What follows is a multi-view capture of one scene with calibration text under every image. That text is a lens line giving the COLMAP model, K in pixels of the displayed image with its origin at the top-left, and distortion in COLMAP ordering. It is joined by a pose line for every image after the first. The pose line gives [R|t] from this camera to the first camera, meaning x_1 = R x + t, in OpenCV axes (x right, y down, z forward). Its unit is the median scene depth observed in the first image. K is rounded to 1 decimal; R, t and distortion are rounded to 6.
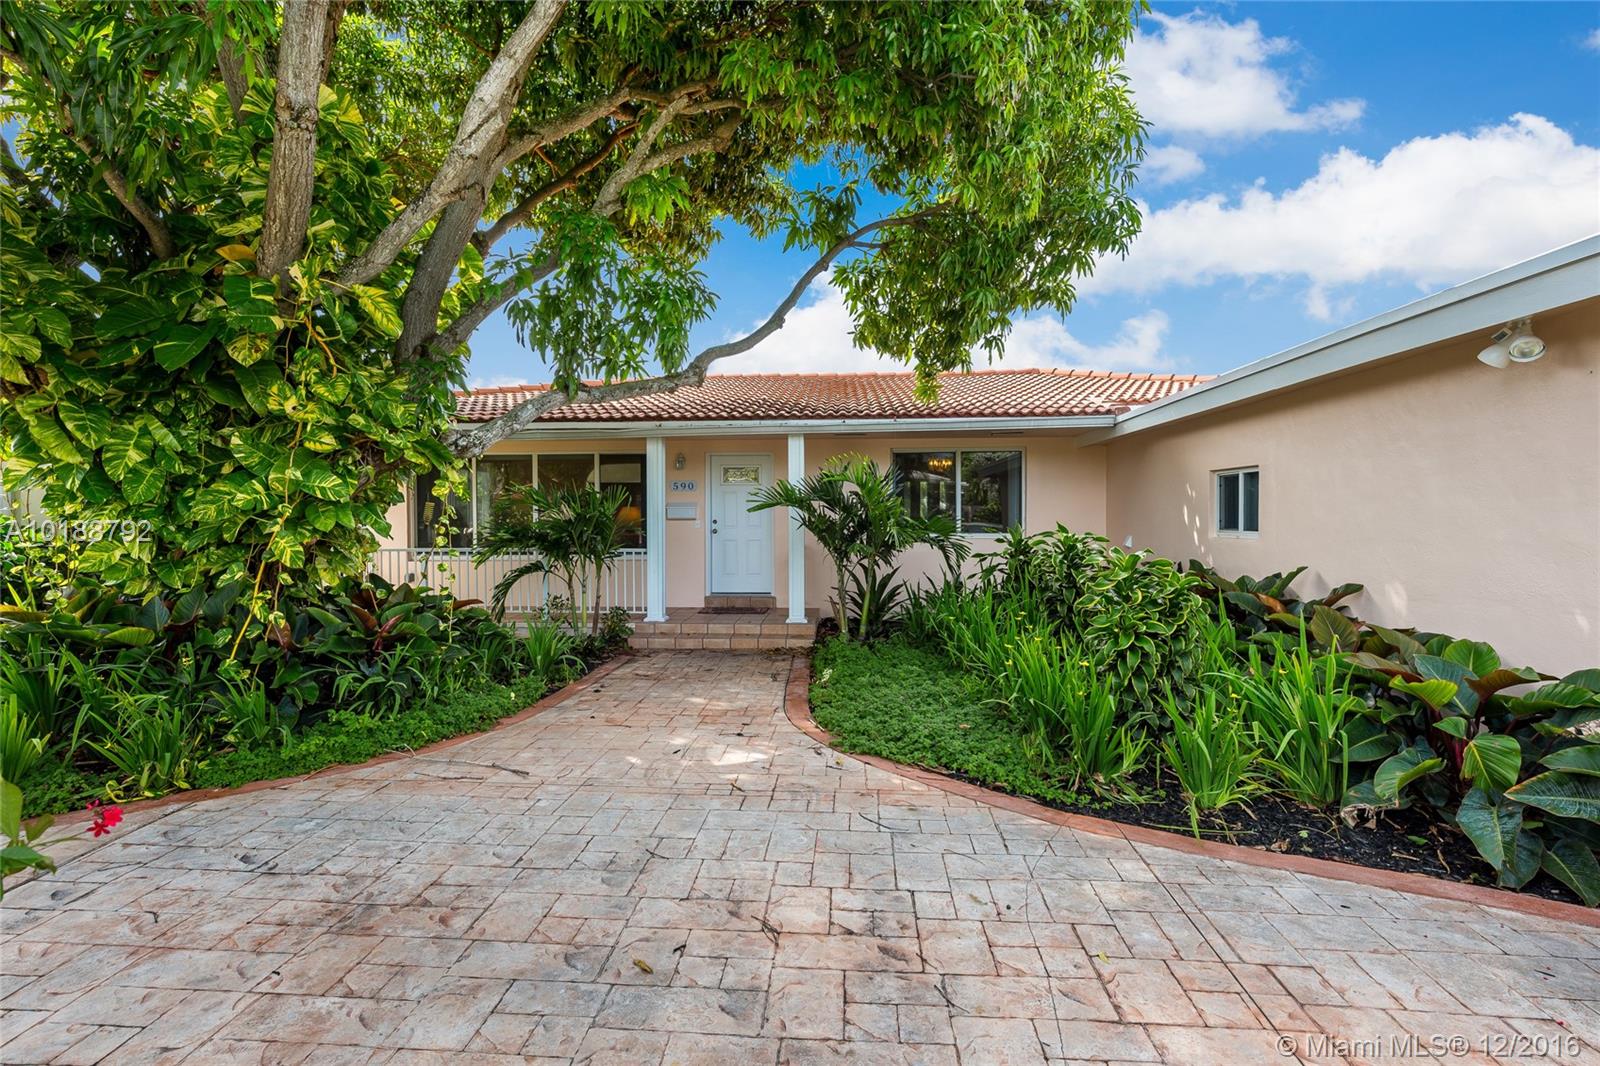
lens RADIAL K [[808.5, 0, 801.7], [0, 808.5, 523.2], [0, 0, 1]] dist [0.023339, -0.012913]
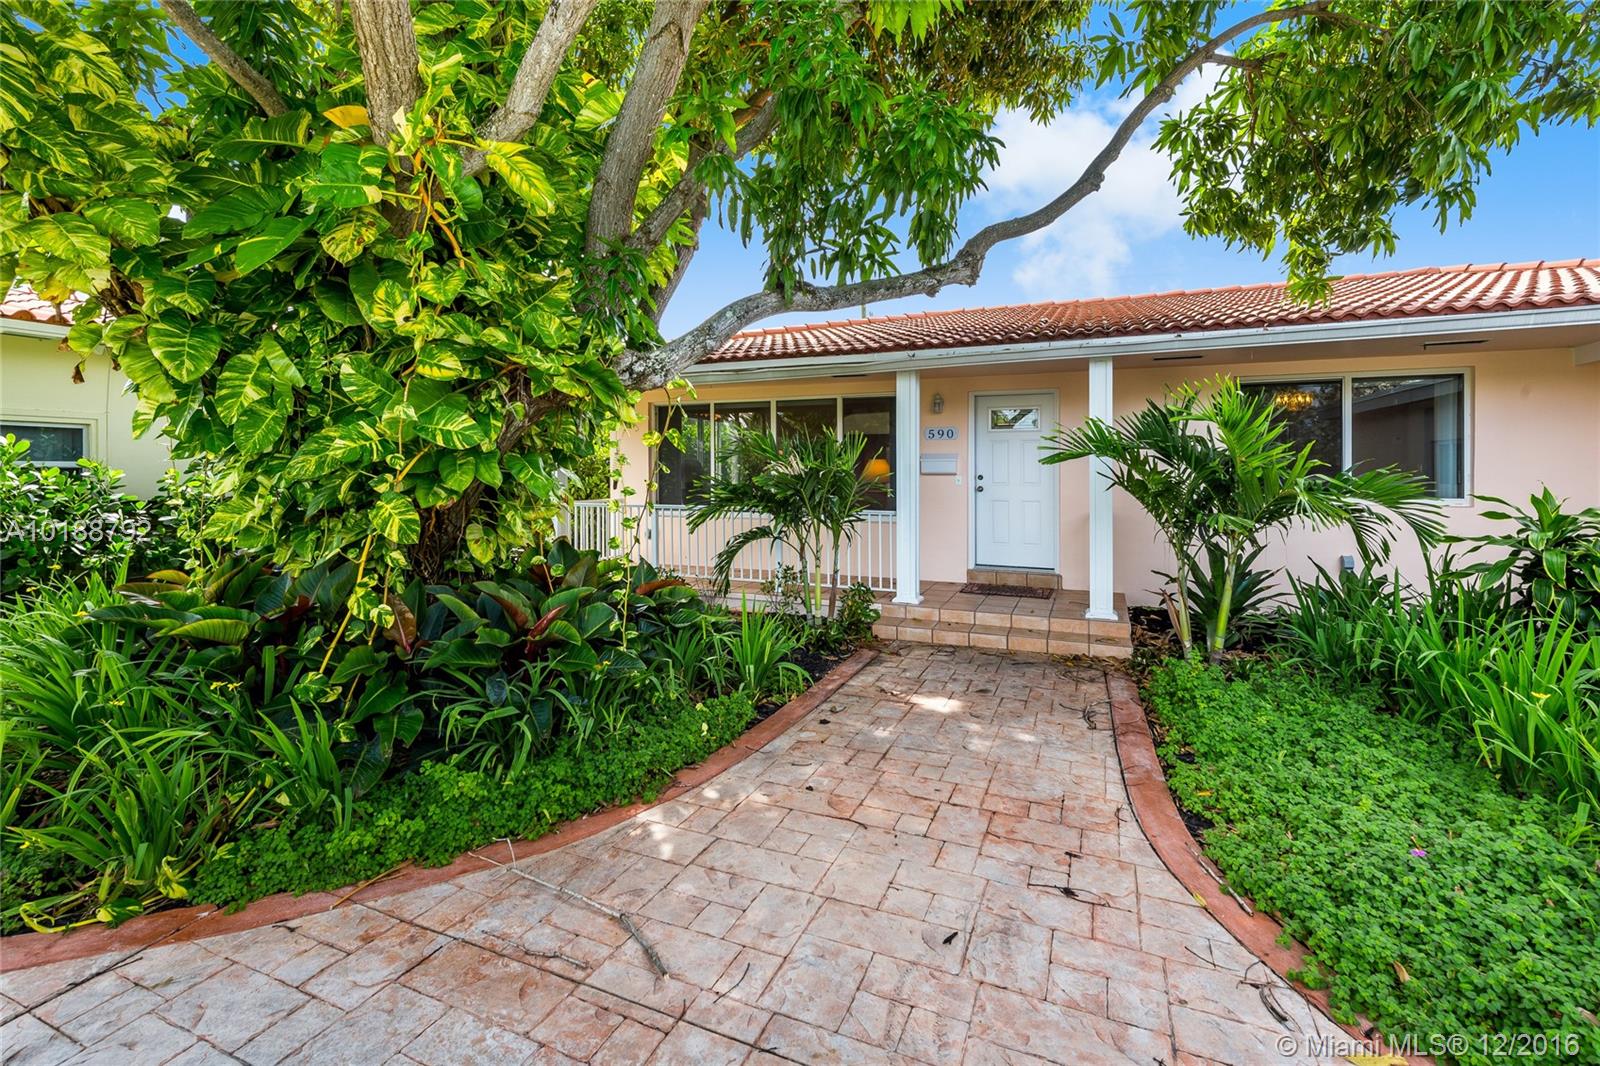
lens RADIAL K [[732.9, 0, 792.2], [0, 732.9, 467.2], [0, 0, 1]] dist [0.040386, -0.020315]
pose [[0.945113, 0.002986, -0.326731, -0.075360], [-0.006469, 0.999933, -0.009574, -0.006454], [0.326681, 0.011162, 0.945069, 0.408232]]
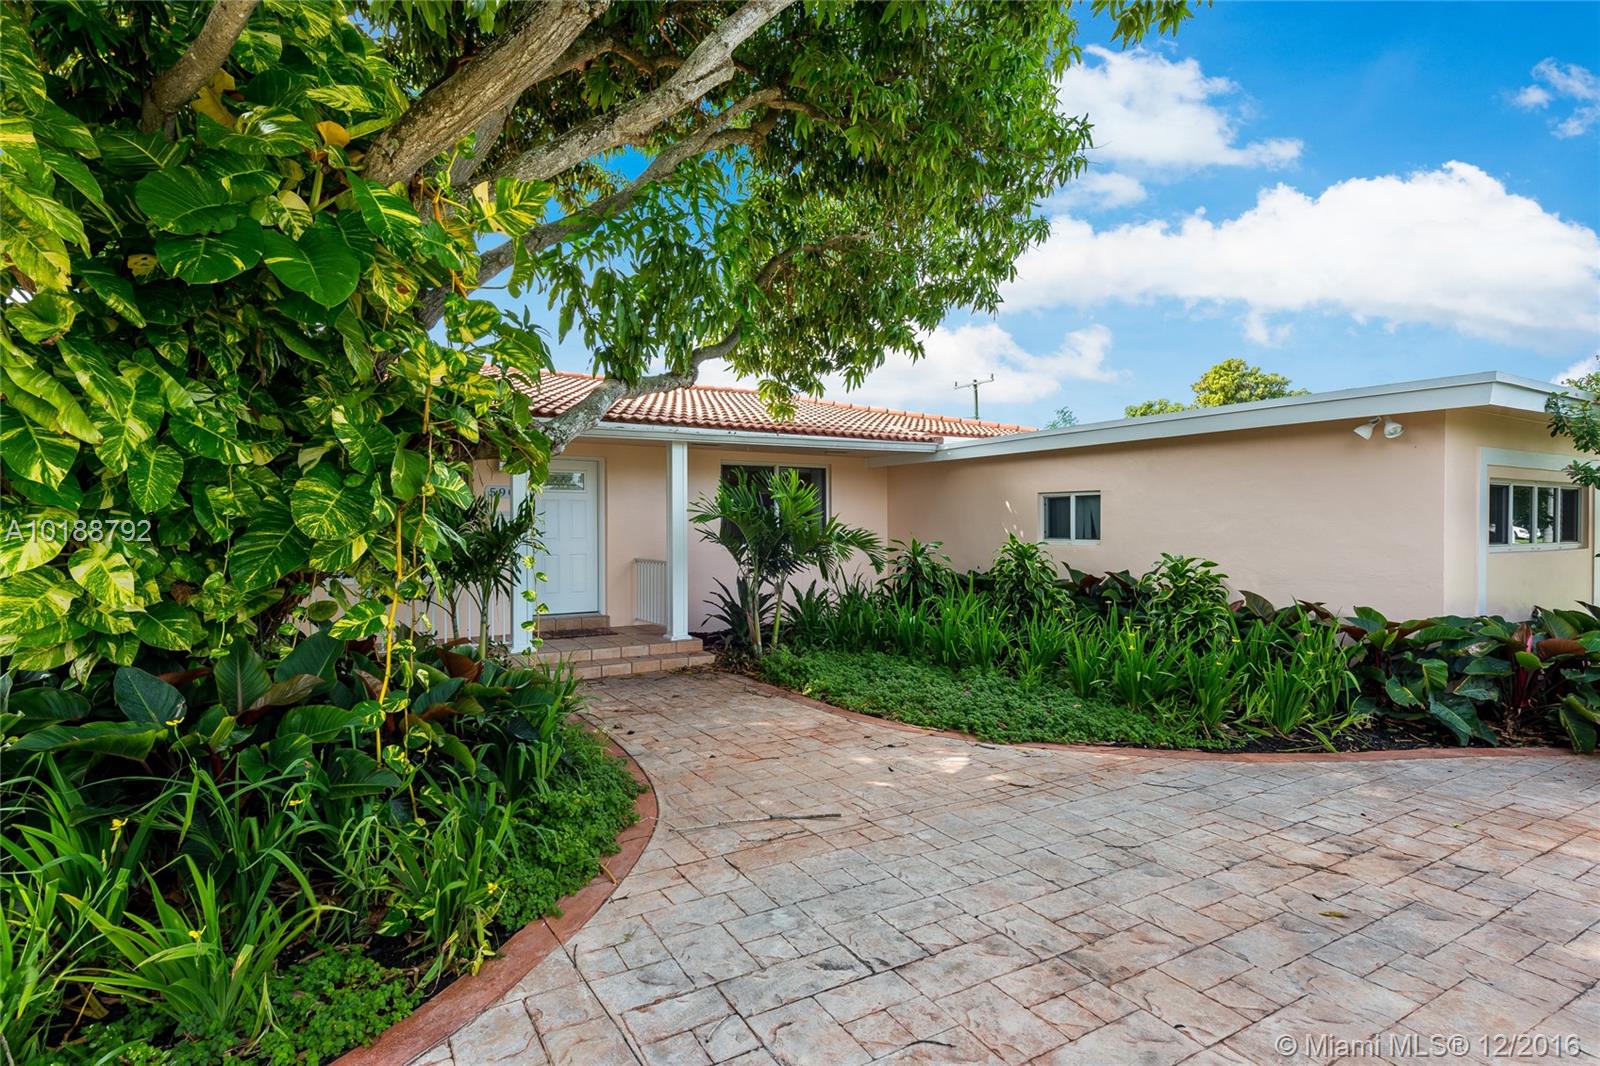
lens RADIAL K [[808.5, 0, 801.7], [0, 808.5, 523.2], [0, 0, 1]] dist [0.023339, -0.012913]
pose [[0.814686, 0.002186, 0.579898, -0.634321], [0.004490, 0.999939, -0.010078, -0.005938], [-0.579885, 0.010814, 0.814627, 0.201301]]
